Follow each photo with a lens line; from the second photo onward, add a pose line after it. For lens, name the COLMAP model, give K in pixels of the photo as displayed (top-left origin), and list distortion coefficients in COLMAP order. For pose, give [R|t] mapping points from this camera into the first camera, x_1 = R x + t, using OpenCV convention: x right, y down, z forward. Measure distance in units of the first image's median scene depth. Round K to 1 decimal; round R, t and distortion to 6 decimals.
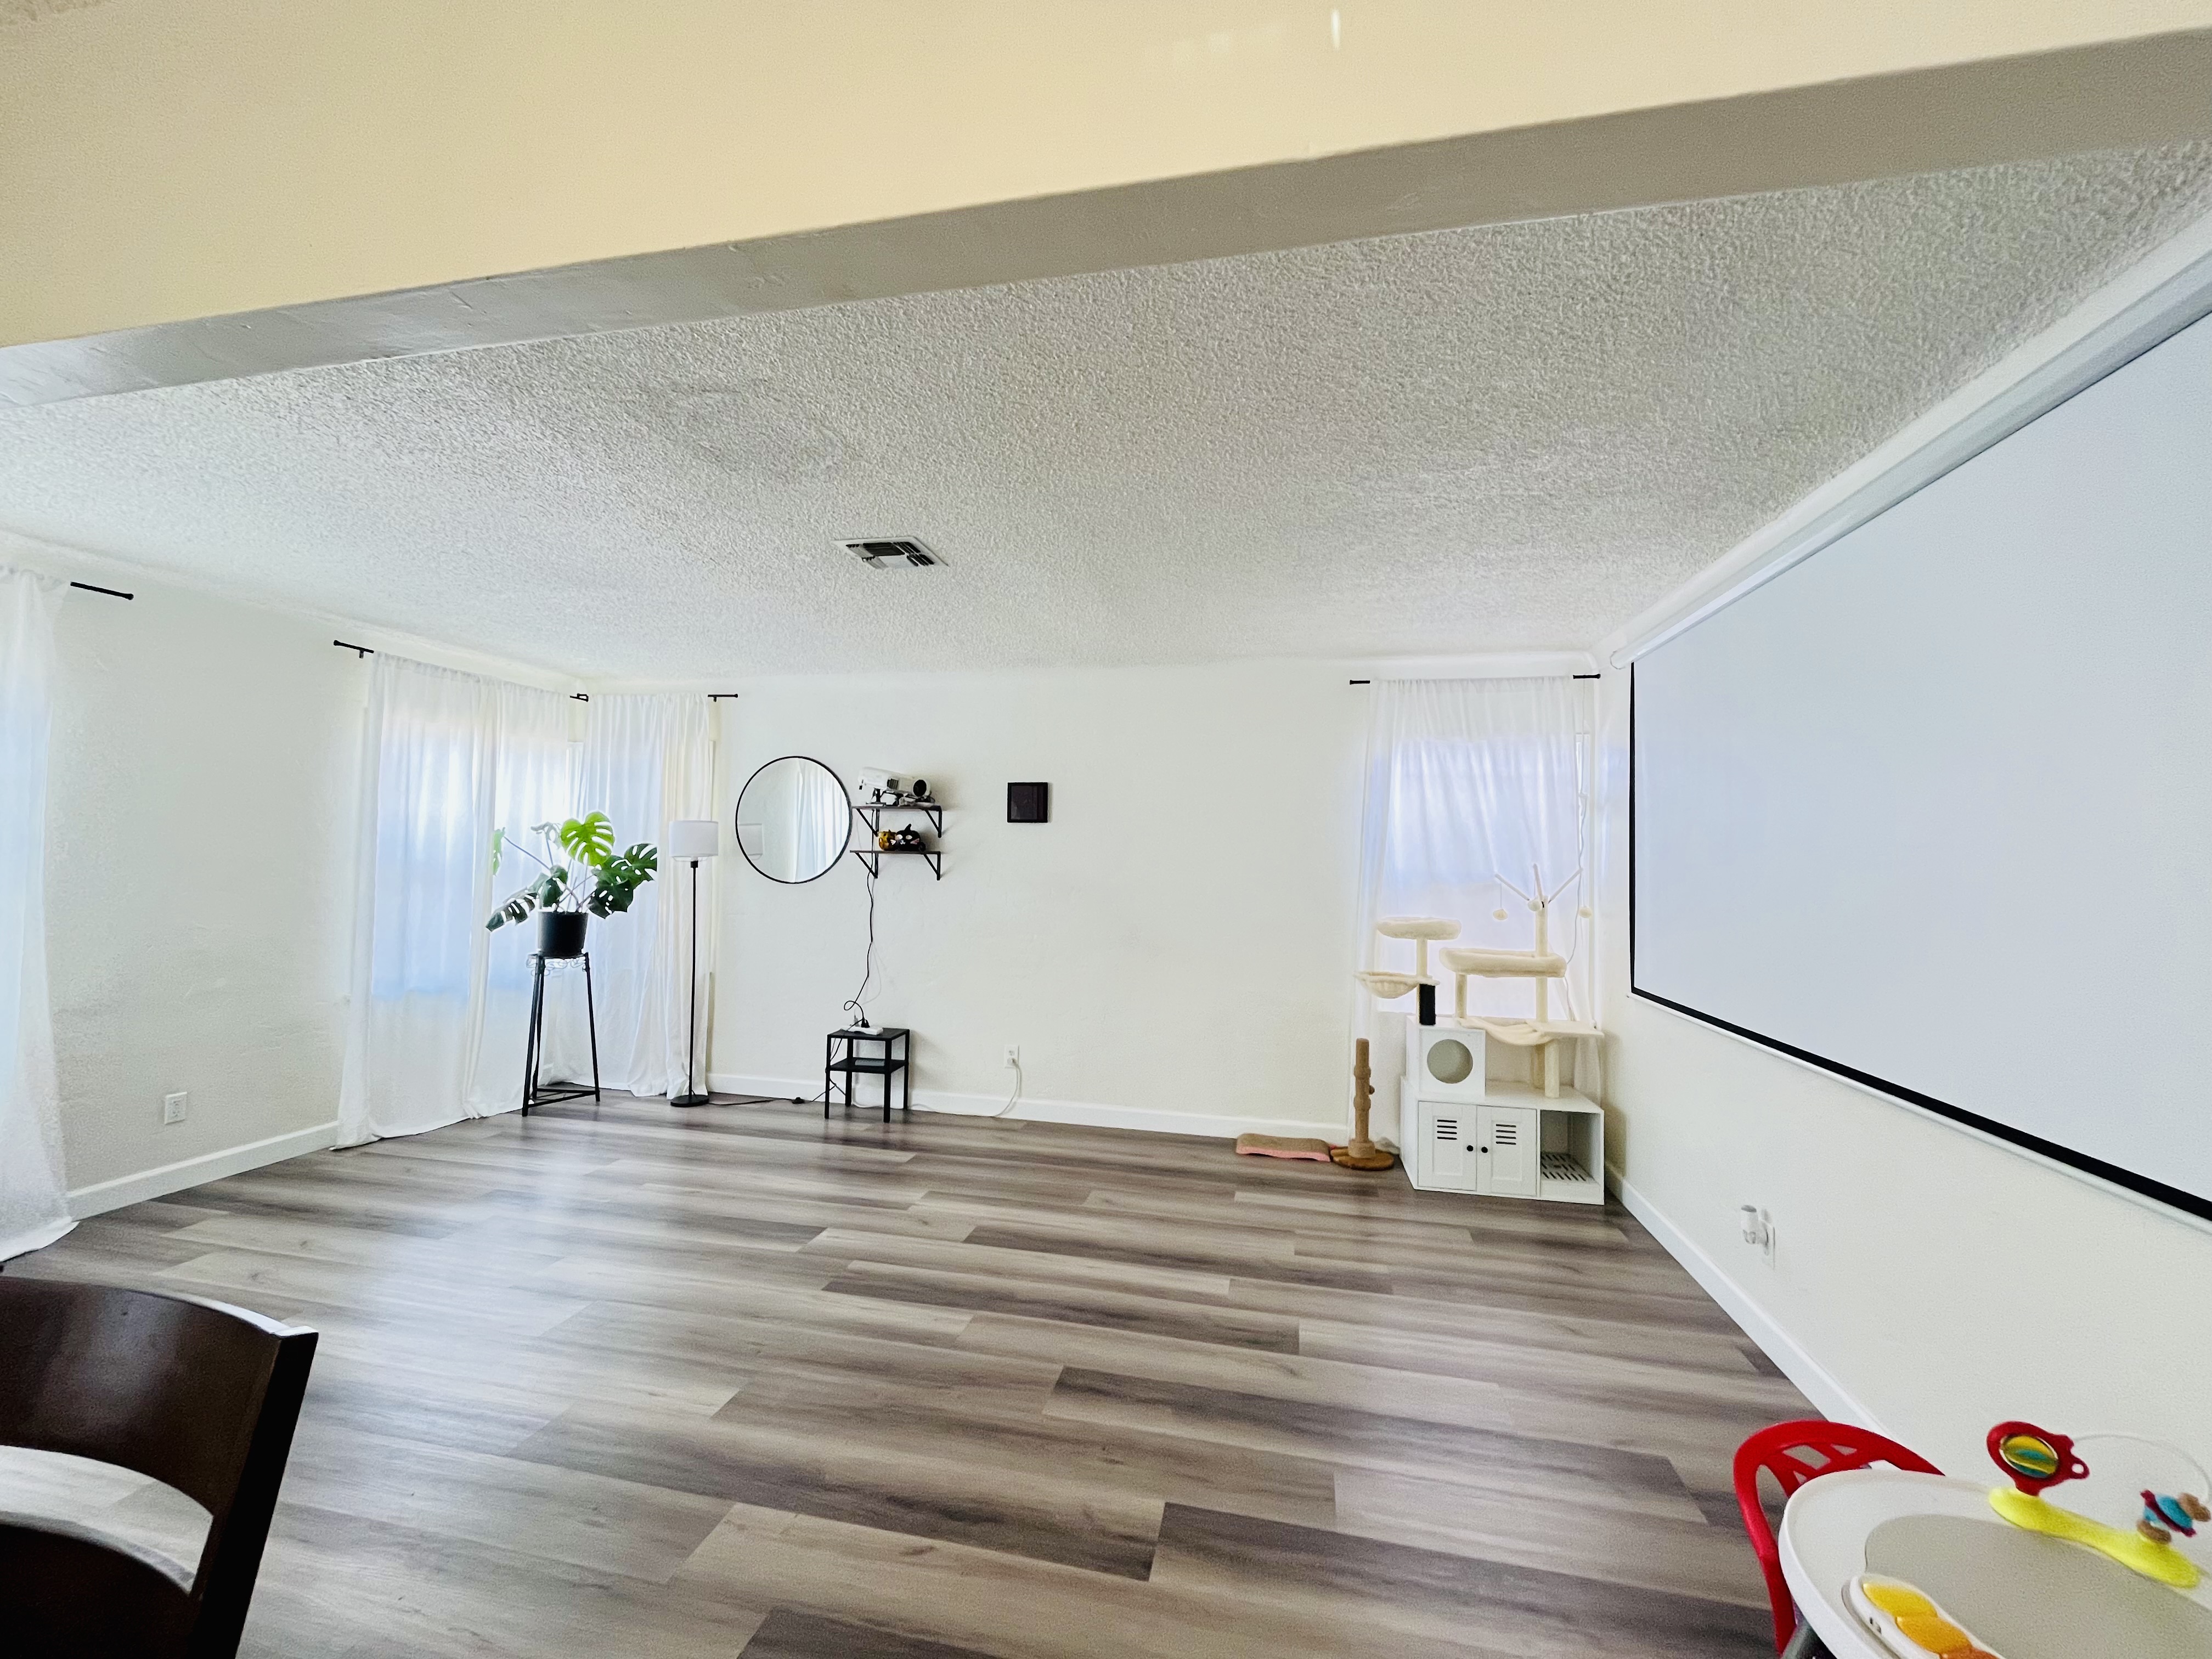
lens RADIAL K [[894.3, 0, 1106.0], [0, 894.3, 829.7], [0, 0, 1]] dist [-0.003920, 0.000135]
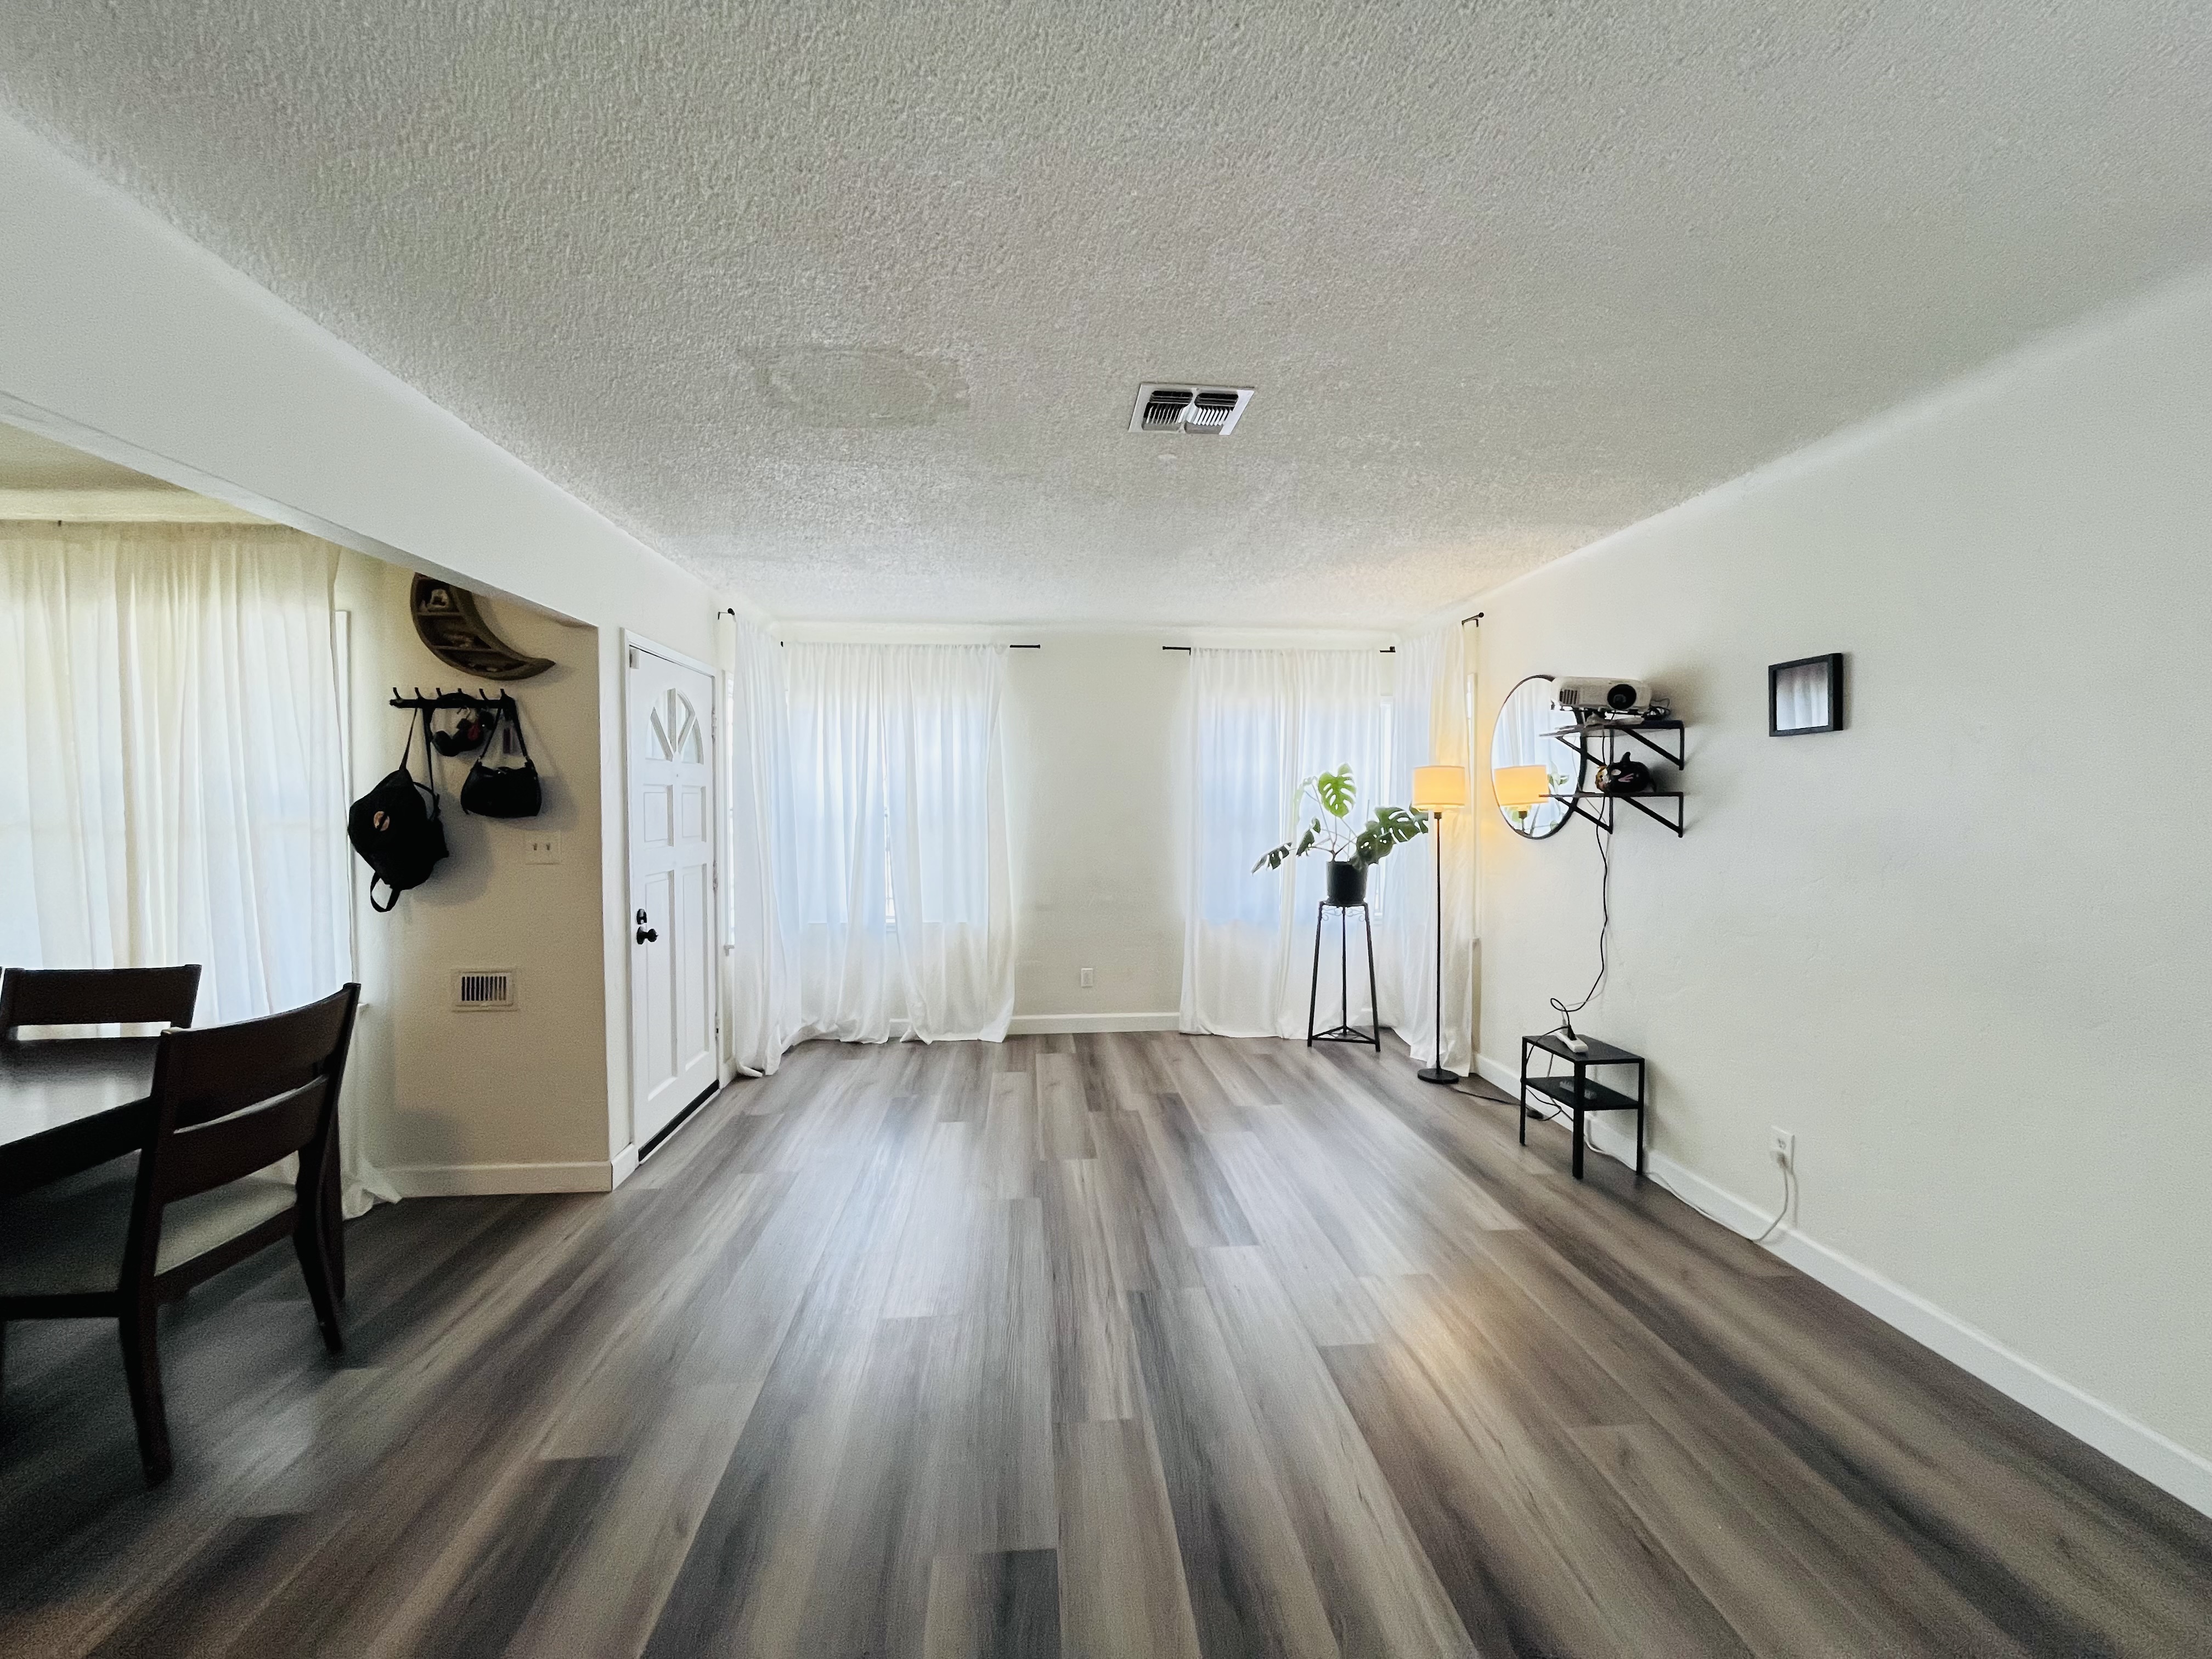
lens RADIAL K [[892.5, 0, 1105.9], [0, 892.5, 829.9], [0, 0, 1]] dist [0.000000, -0.000113]
pose [[0.301710, 0.008842, -0.953359, 0.303605], [0.038807, 0.999014, 0.021547, 0.022134], [0.952609, -0.043498, 0.301070, 0.430744]]
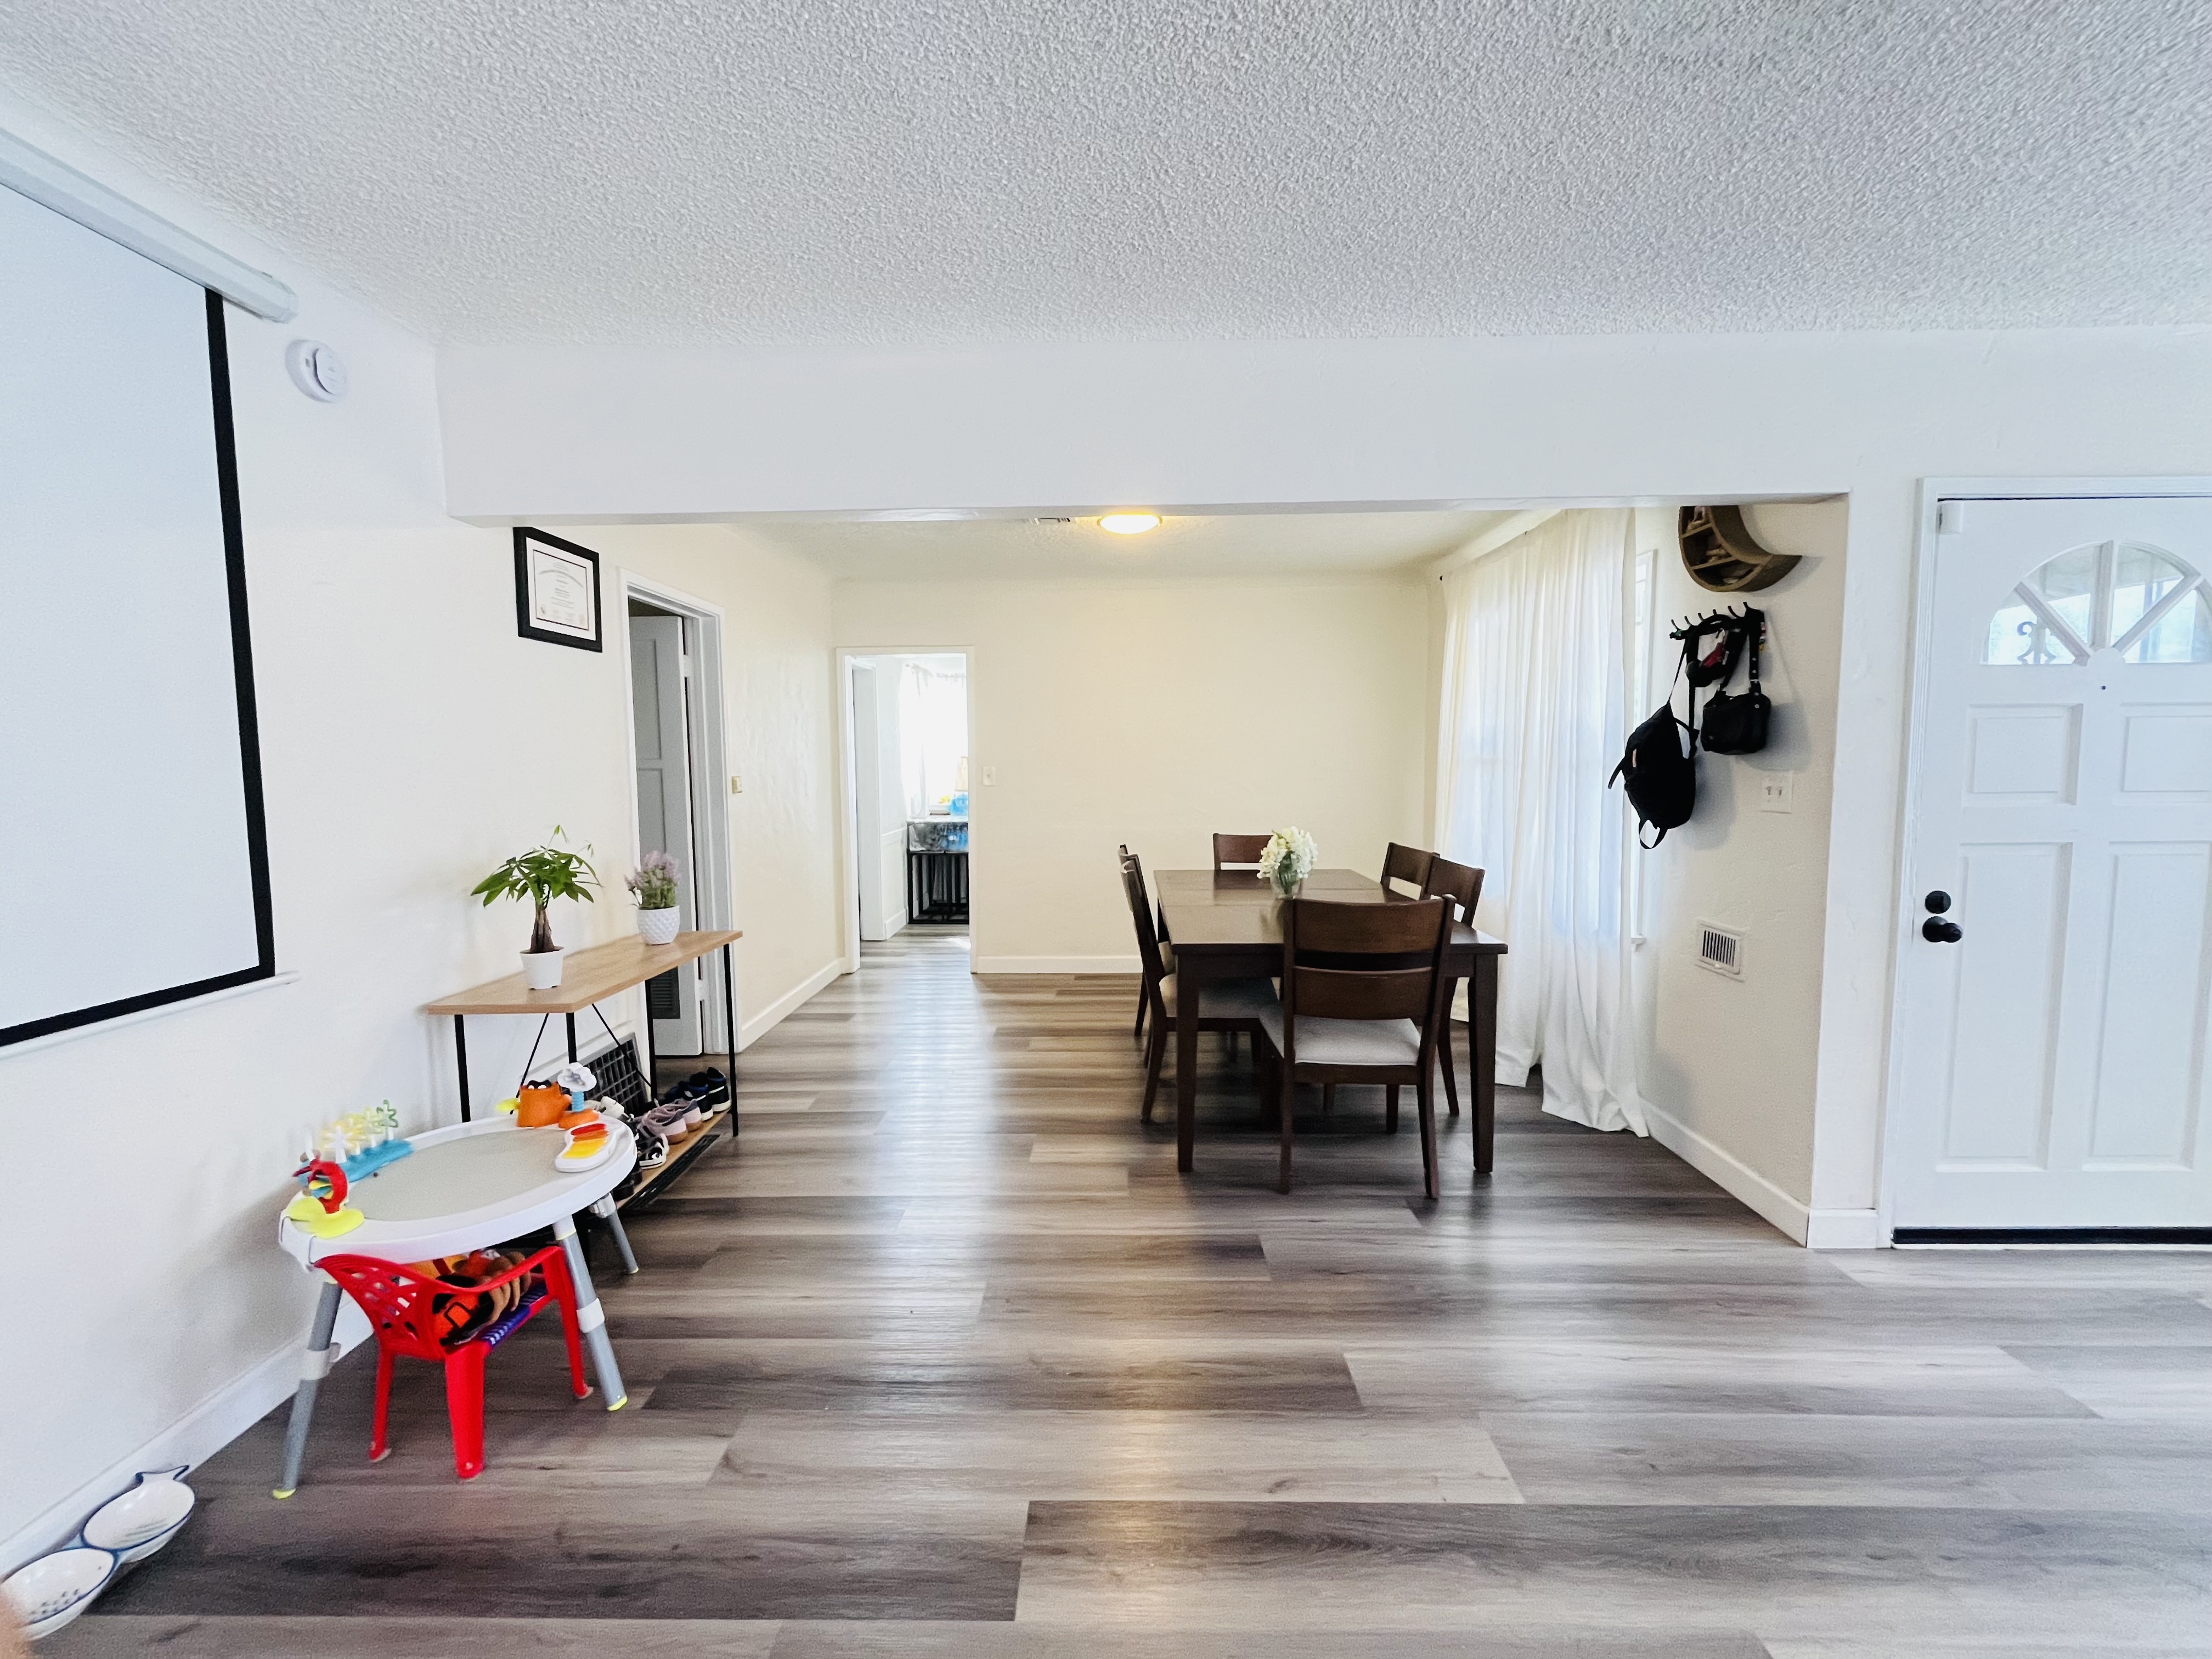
lens RADIAL K [[892.5, 0, 1110.0], [0, 892.5, 827.6], [0, 0, 1]] dist [0.000000, -0.000113]
pose [[-0.978422, -0.002064, -0.206608, 0.055565], [-0.011292, 0.998990, 0.043494, 0.035693], [0.206310, 0.044888, -0.977457, 0.666765]]
